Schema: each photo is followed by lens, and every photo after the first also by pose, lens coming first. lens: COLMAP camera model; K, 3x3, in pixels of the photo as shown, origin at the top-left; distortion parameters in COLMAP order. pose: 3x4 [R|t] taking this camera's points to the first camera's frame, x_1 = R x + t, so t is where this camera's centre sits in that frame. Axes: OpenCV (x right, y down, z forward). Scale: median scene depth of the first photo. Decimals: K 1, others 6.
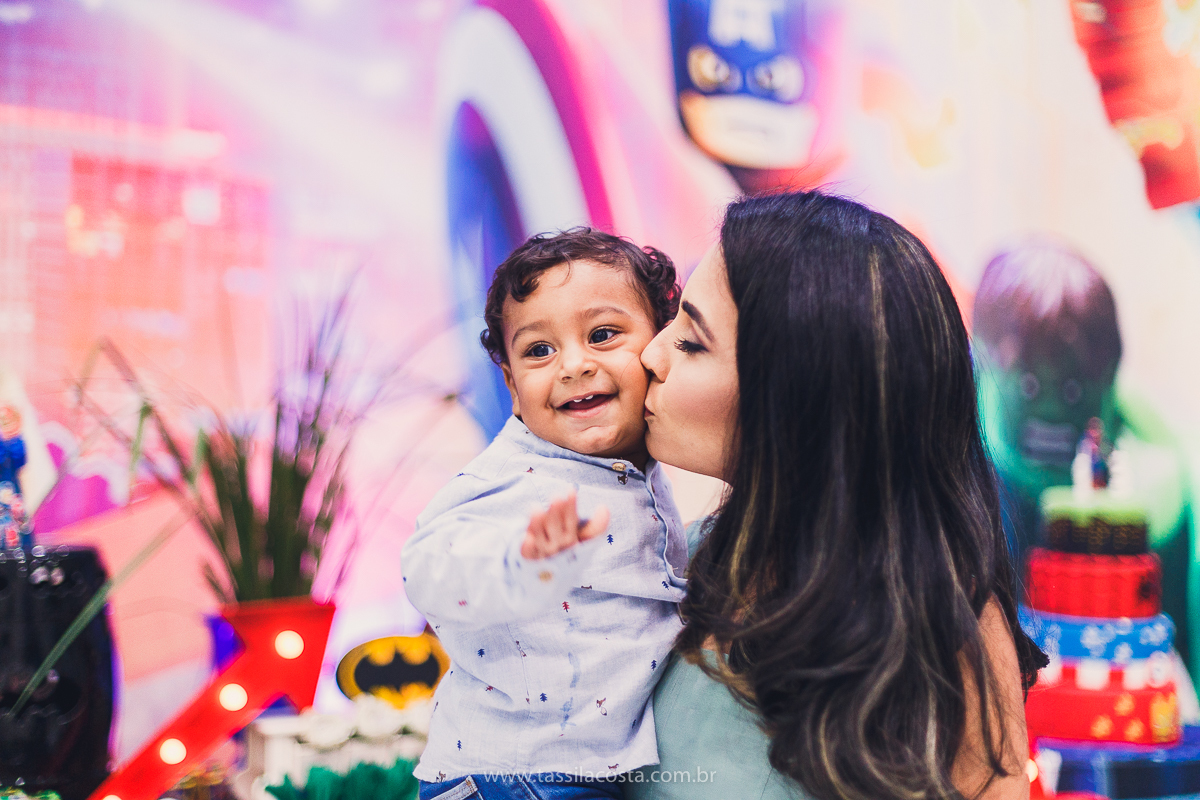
lens RADIAL K [[1771.5, 0, 598.1], [0, 1771.5, 379.9], [0, 0, 1]] dist [0.001327, -0.042020]
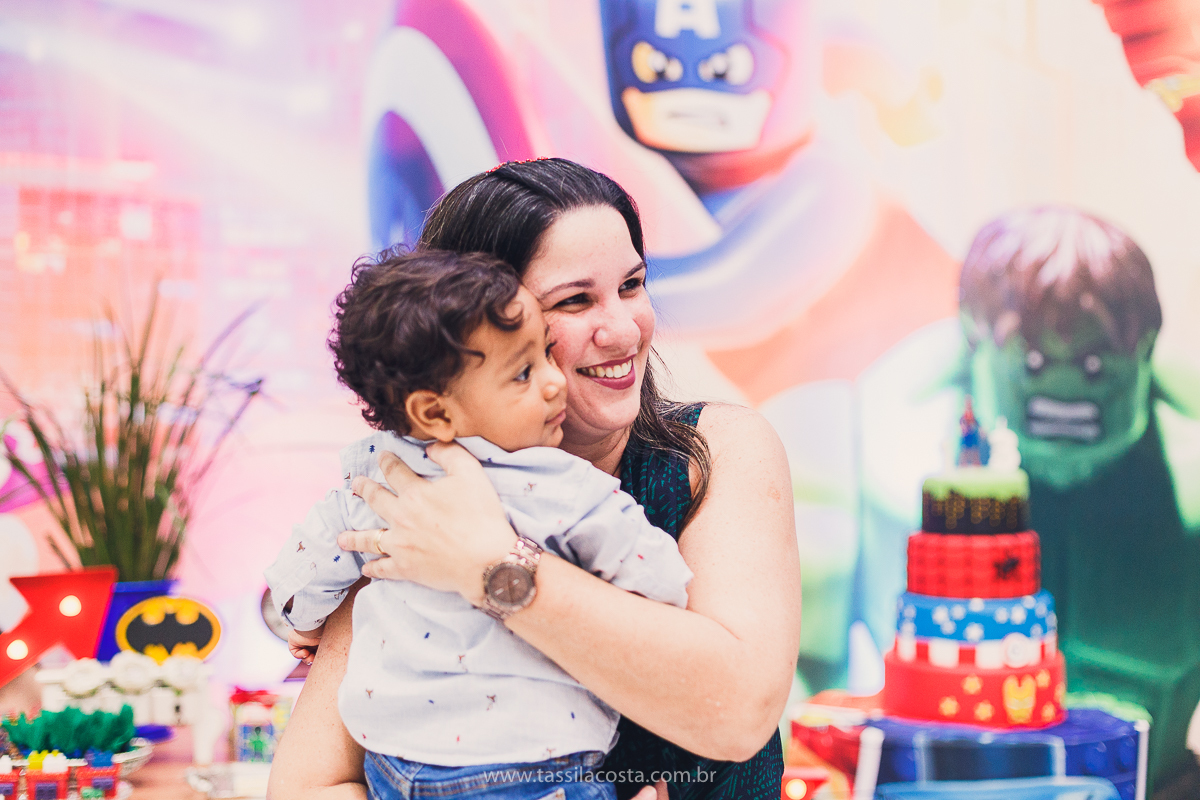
lens RADIAL K [[1771.5, 0, 598.1], [0, 1771.5, 379.9], [0, 0, 1]] dist [0.001327, -0.042020]
pose [[0.951991, -0.022019, -0.305334, 0.402232], [0.026655, 0.999584, 0.011021, -0.002743], [0.304965, -0.018631, 0.952181, 0.000005]]
